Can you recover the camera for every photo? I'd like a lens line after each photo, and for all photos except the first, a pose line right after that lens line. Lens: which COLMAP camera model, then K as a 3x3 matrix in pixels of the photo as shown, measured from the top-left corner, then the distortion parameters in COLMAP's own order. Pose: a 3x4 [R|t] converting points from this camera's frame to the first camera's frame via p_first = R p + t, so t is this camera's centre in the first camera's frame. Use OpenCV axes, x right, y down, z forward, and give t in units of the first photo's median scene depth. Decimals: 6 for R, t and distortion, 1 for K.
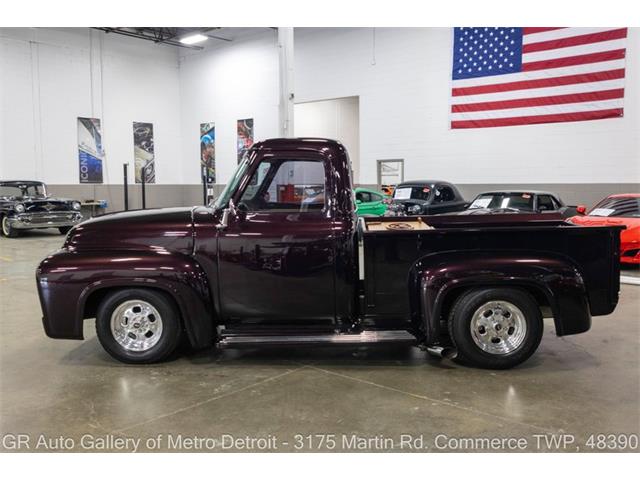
lens RADIAL K [[588.6, 0, 326.5], [0, 588.6, 236.4], [0, 0, 1]] dist [-0.002455, -0.018768]
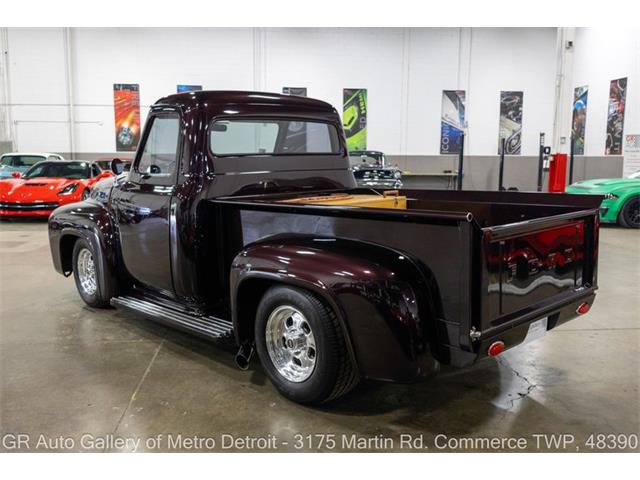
lens RADIAL K [[588.6, 0, 326.5], [0, 588.6, 236.4], [0, 0, 1]] dist [-0.002455, -0.018768]
pose [[0.725372, 0.096565, -0.681550, 0.153673], [-0.066662, 0.995312, 0.070072, -0.005147], [0.685122, -0.005395, 0.728409, 0.098704]]
